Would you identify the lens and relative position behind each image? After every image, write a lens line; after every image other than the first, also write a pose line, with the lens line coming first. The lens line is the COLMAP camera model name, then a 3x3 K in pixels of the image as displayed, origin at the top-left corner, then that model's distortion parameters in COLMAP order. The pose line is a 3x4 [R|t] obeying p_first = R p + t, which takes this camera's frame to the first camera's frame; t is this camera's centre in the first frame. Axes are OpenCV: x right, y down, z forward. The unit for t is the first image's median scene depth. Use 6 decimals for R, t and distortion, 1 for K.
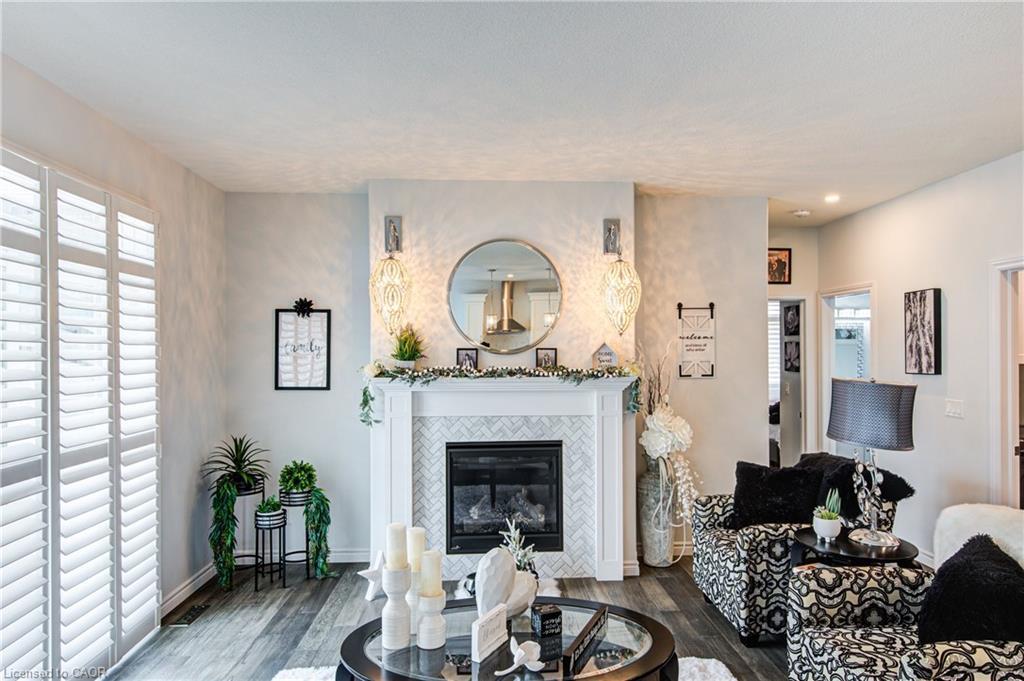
lens RADIAL K [[628.4, 0, 513.8], [0, 628.4, 355.1], [0, 0, 1]] dist [0.017857, -0.001162]
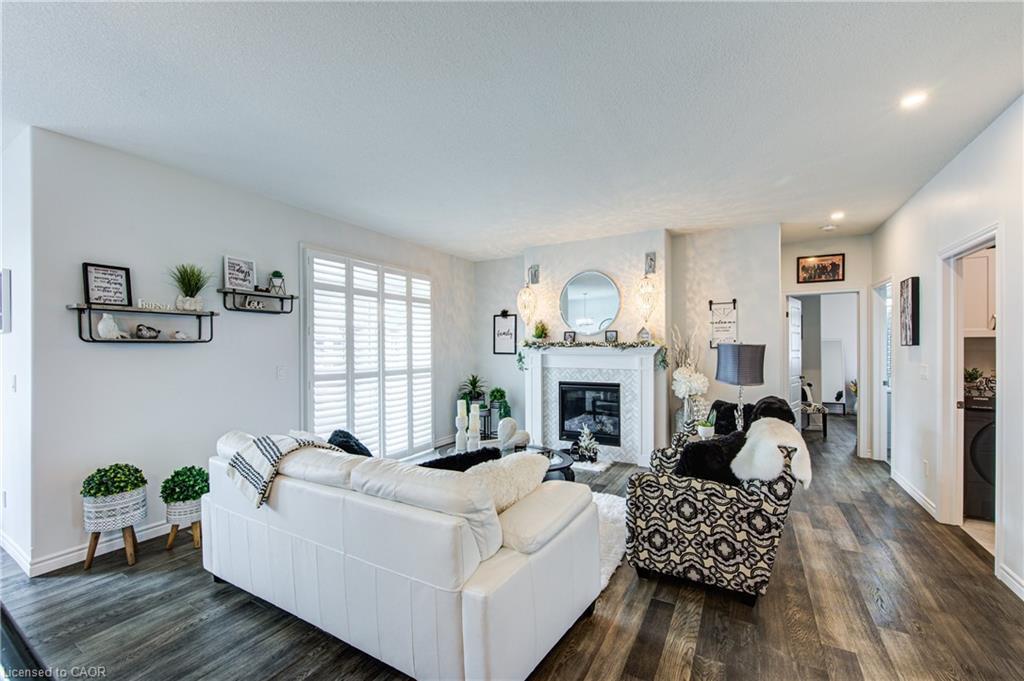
lens RADIAL K [[410.5, 0, 517.1], [0, 410.5, 350.8], [0, 0, 1]] dist [-0.001550, -0.000287]
pose [[0.843513, 0.004928, -0.537086, 0.452327], [-0.000146, 0.999960, 0.008946, 0.035456], [0.537109, -0.007468, 0.843480, -0.116120]]
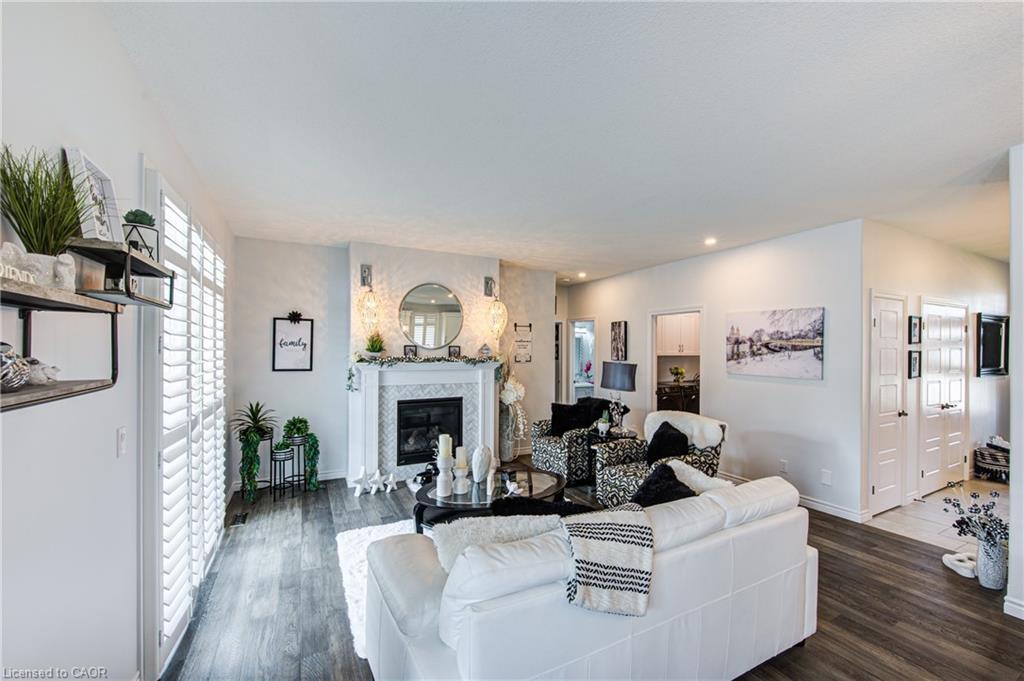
lens RADIAL K [[410.5, 0, 517.1], [0, 410.5, 350.8], [0, 0, 1]] dist [-0.001550, -0.000287]
pose [[0.908767, 0.008641, 0.417214, -0.278421], [-0.009373, 0.999956, -0.000295, 0.001467], [-0.417198, -0.003643, 0.908808, -0.143874]]
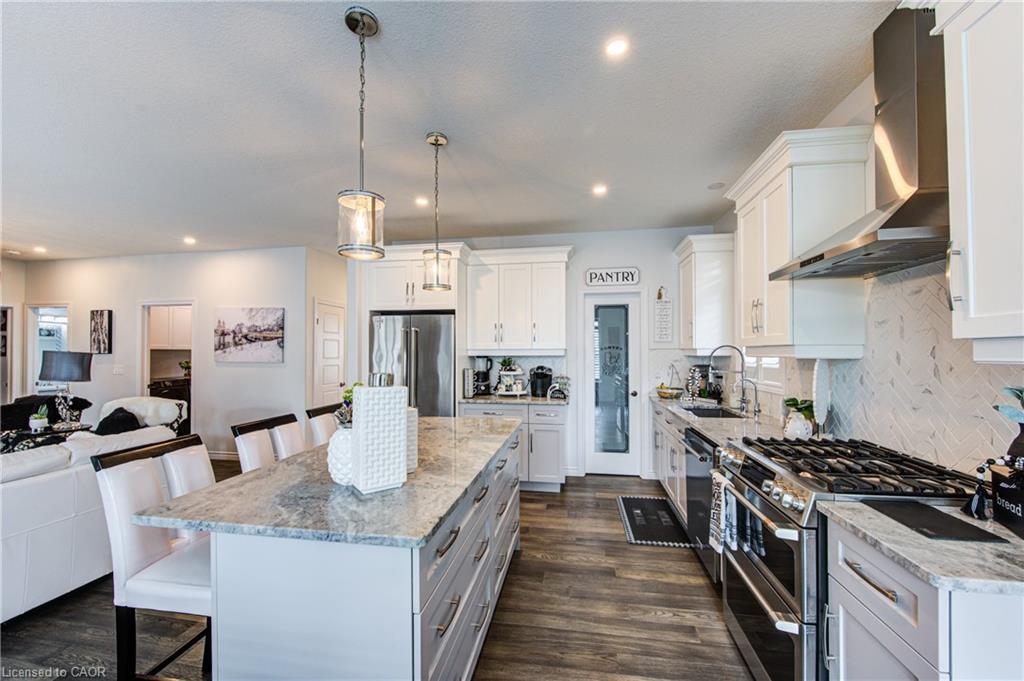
lens RADIAL K [[403.0, 0, 507.0], [0, 403.0, 347.7], [0, 0, 1]] dist [-0.003332, -0.000665]
pose [[0.221484, 0.017443, 0.975008, -0.289917], [0.001292, 0.999834, -0.018181, 0.037939], [-0.975163, 0.005287, 0.221425, -0.506757]]
